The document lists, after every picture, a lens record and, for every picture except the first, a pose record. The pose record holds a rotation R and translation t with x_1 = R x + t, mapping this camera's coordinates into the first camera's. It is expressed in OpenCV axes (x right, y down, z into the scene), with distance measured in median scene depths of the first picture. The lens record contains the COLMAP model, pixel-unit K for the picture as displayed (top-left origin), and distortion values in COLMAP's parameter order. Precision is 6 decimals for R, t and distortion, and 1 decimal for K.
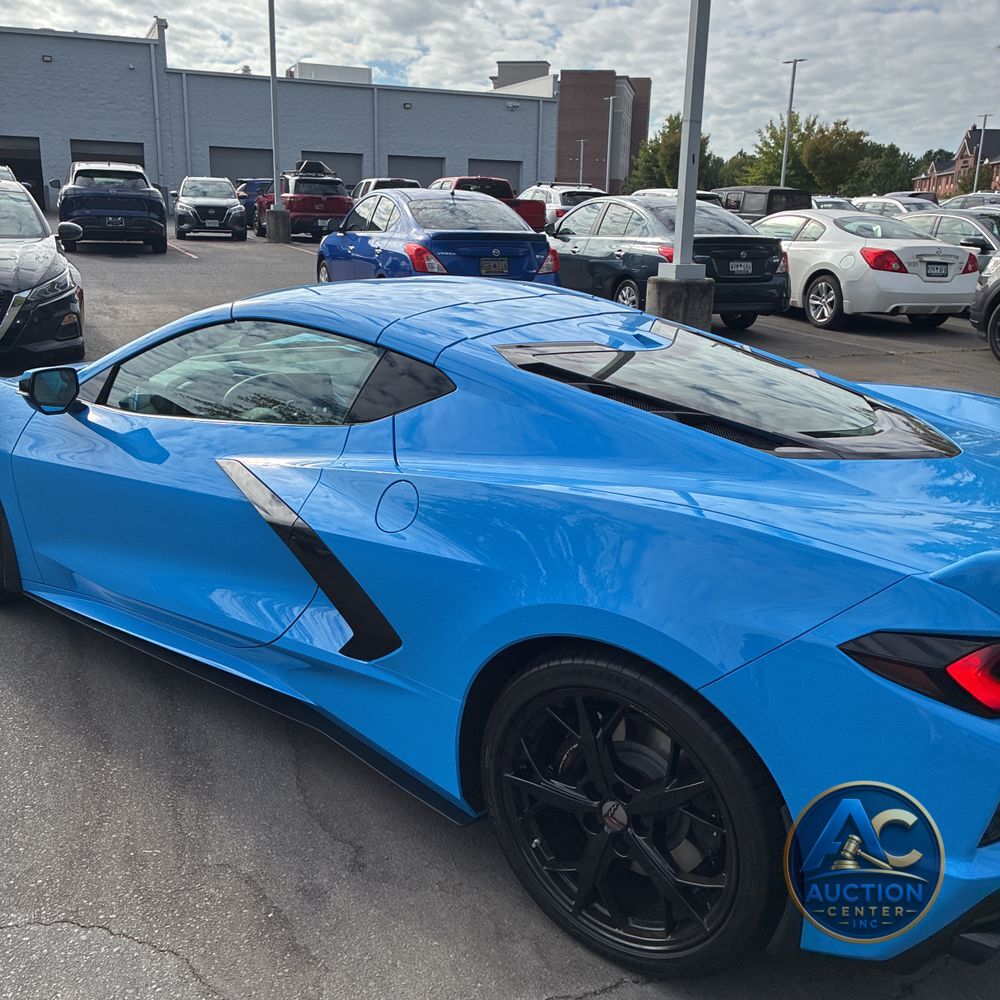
lens RADIAL K [[1020.3, 0, 492.8], [0, 1020.3, 503.1], [0, 0, 1]] dist [0.030189, 0.004284]
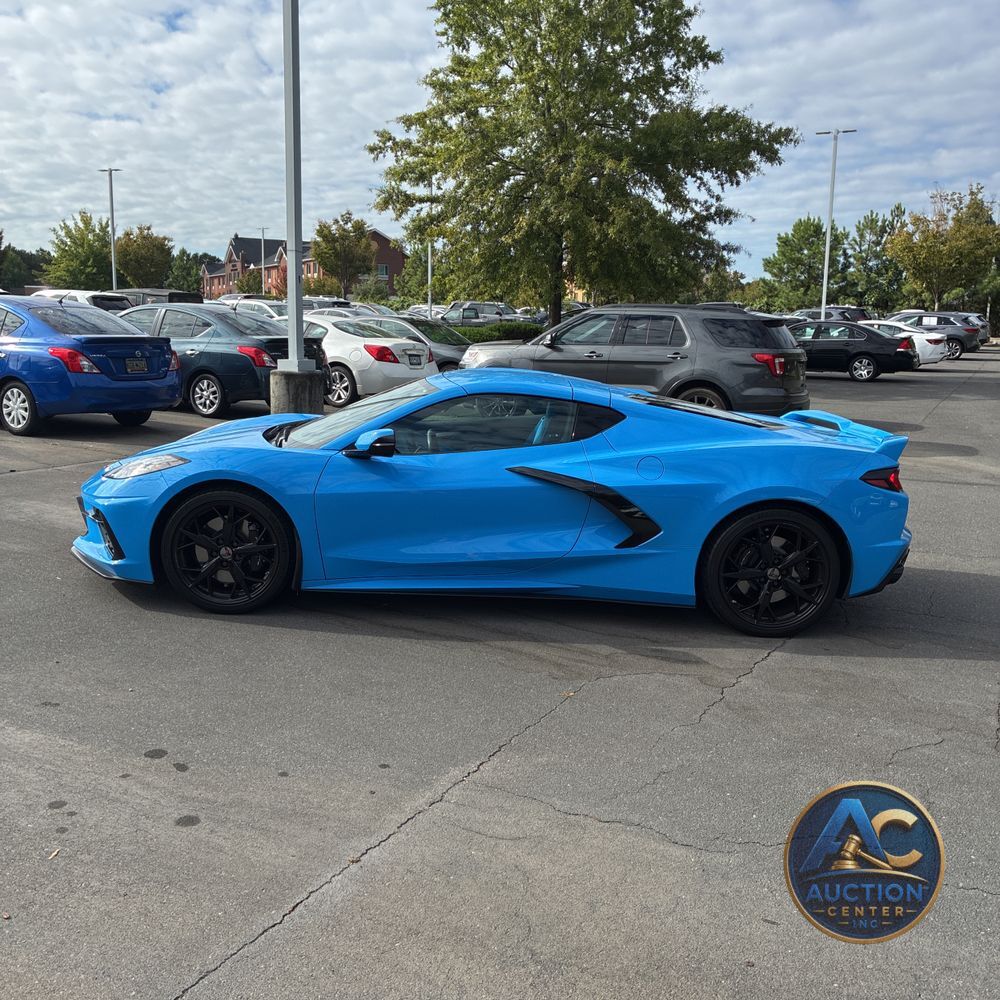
lens RADIAL K [[1018.6, 0, 466.6], [0, 1018.6, 503.9], [0, 0, 1]] dist [0.118072, -0.217406]
pose [[0.797015, -0.112538, 0.593382, -0.299028], [0.164230, 0.985849, -0.033618, 0.015024], [-0.581202, 0.124245, 0.804219, -0.089896]]
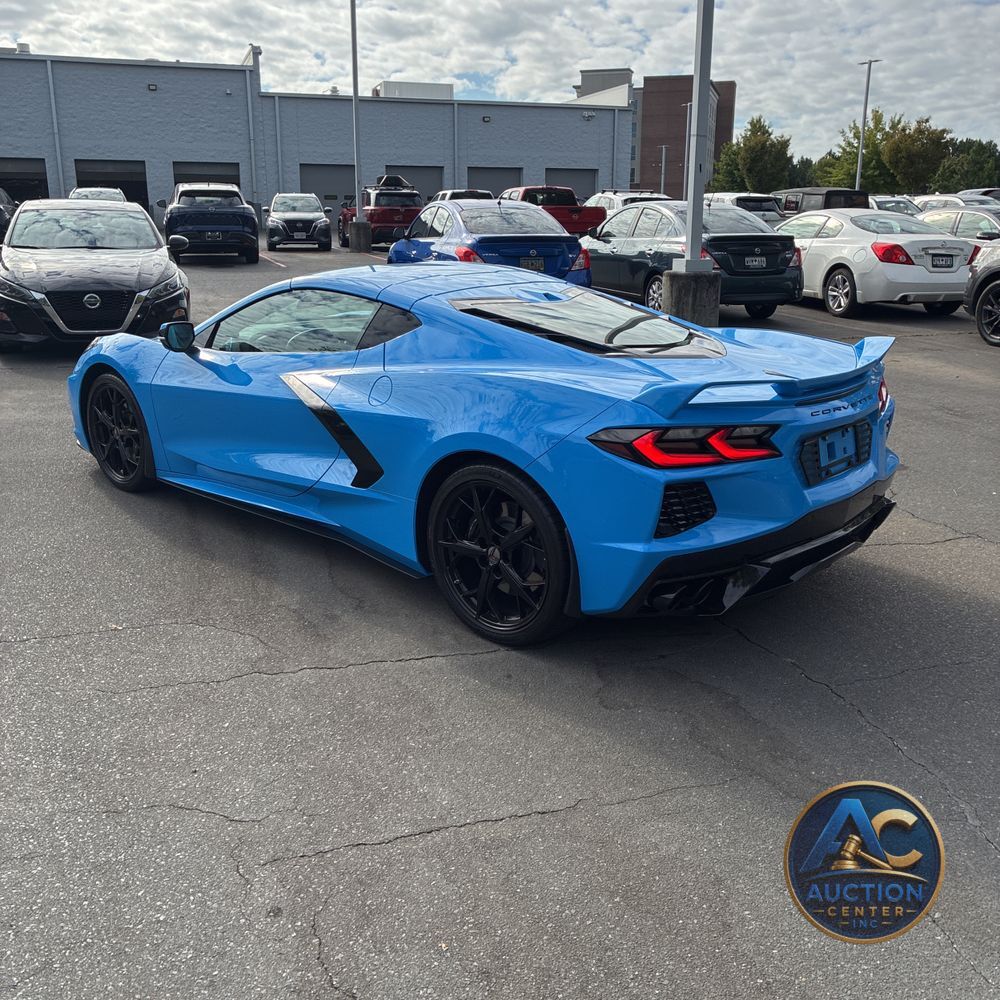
lens RADIAL K [[1023.1, 0, 490.9], [0, 1023.1, 499.4], [0, 0, 1]] dist [0.029163, -0.010758]
pose [[0.996245, -0.000047, -0.086576, 0.041769], [-0.000948, 0.999934, -0.011455, 0.035913], [0.086571, 0.011494, 0.996179, -0.119338]]
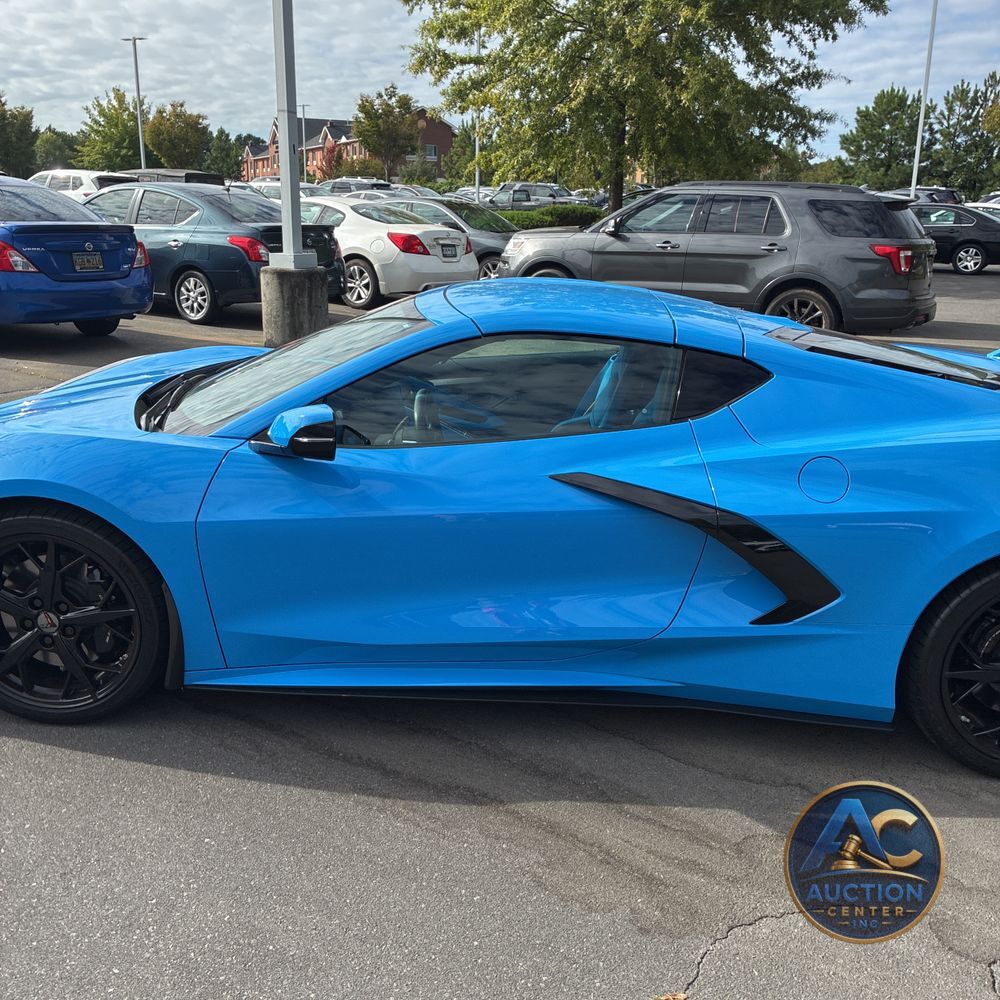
lens RADIAL K [[1023.1, 0, 490.9], [0, 1023.1, 499.4], [0, 0, 1]] dist [0.029163, -0.010758]
pose [[0.813201, -0.168148, 0.557162, -0.183979], [0.160499, 0.985022, 0.063018, -0.019076], [-0.559413, 0.038178, 0.828009, 0.043910]]
